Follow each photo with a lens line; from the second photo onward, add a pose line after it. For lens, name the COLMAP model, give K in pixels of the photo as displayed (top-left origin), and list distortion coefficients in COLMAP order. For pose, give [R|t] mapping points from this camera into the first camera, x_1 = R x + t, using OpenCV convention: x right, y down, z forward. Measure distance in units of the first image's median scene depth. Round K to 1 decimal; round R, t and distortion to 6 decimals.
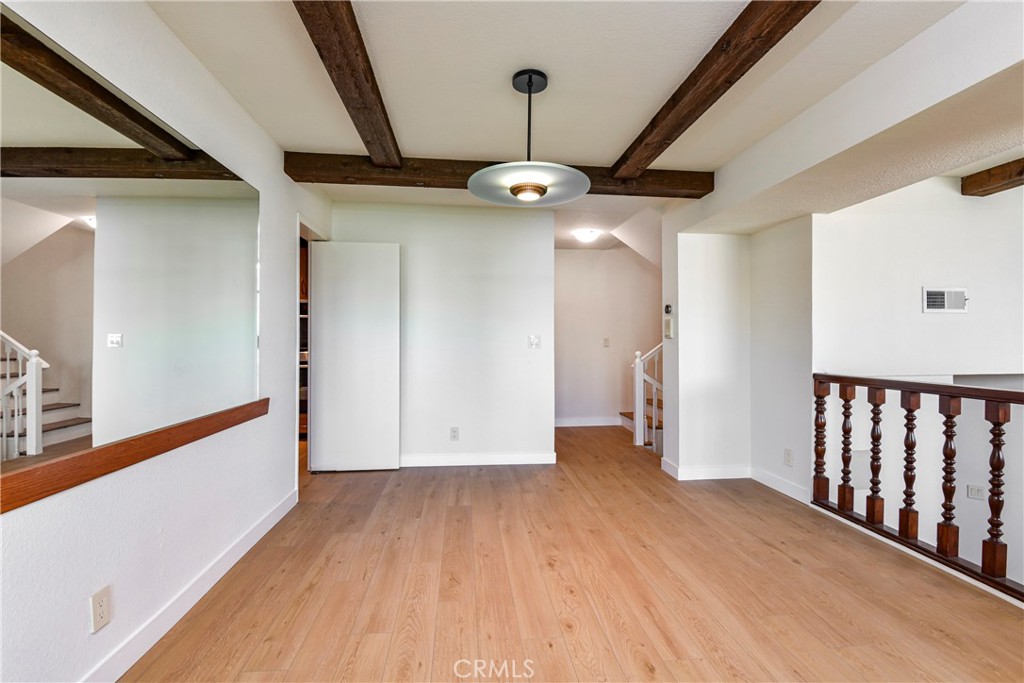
lens RADIAL K [[476.4, 0, 510.3], [0, 476.4, 337.1], [0, 0, 1]] dist [0.021984, -0.022913]
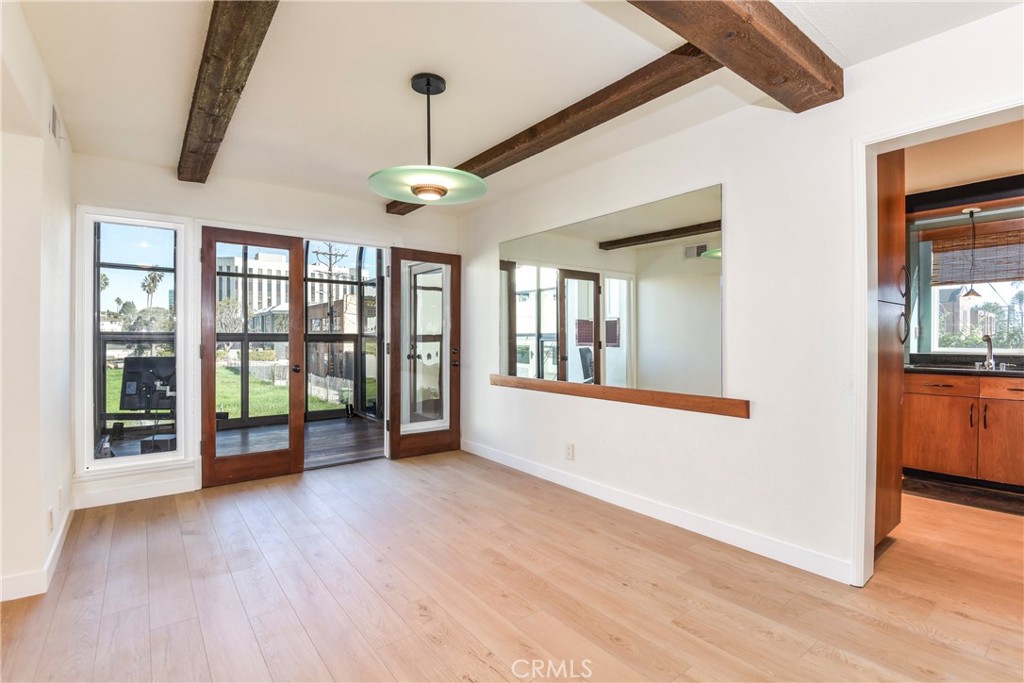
lens RADIAL K [[476.4, 0, 510.3], [0, 476.4, 337.1], [0, 0, 1]] dist [0.021984, -0.022913]
pose [[-0.850379, -0.003492, -0.526160, 0.406306], [0.003400, 0.999921, -0.012133, 0.022680], [0.526160, -0.012107, -0.850299, 1.847175]]
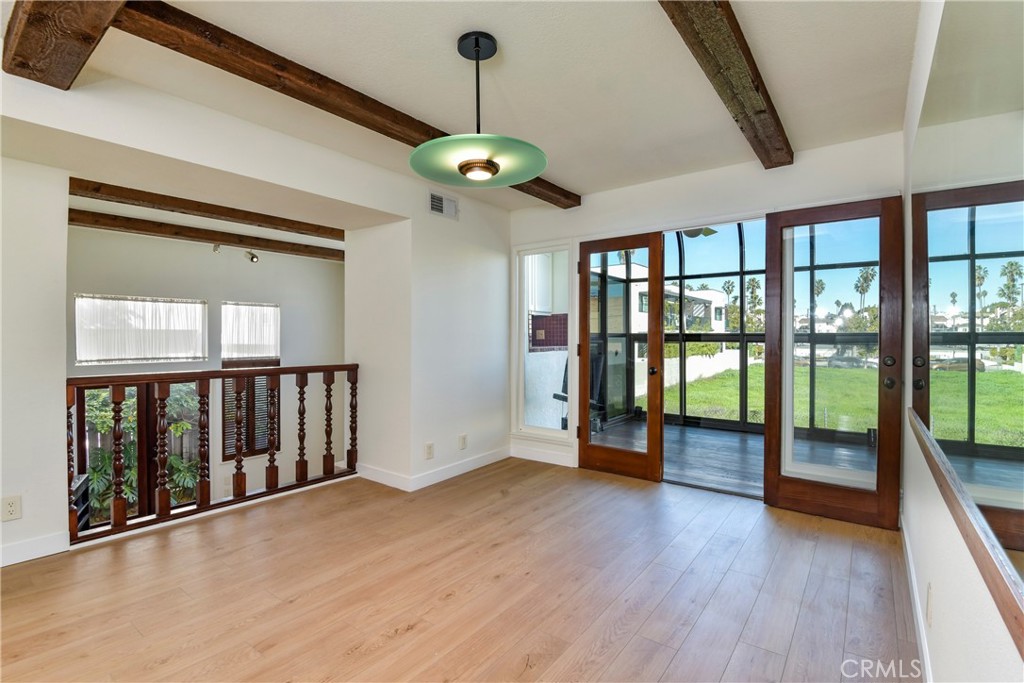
lens RADIAL K [[476.4, 0, 510.3], [0, 476.4, 337.1], [0, 0, 1]] dist [0.021984, -0.022913]
pose [[-0.735368, -0.000315, 0.677668, -0.574419], [-0.008390, 0.999927, -0.008640, 0.015601], [-0.677616, -0.012040, -0.735317, 1.514662]]
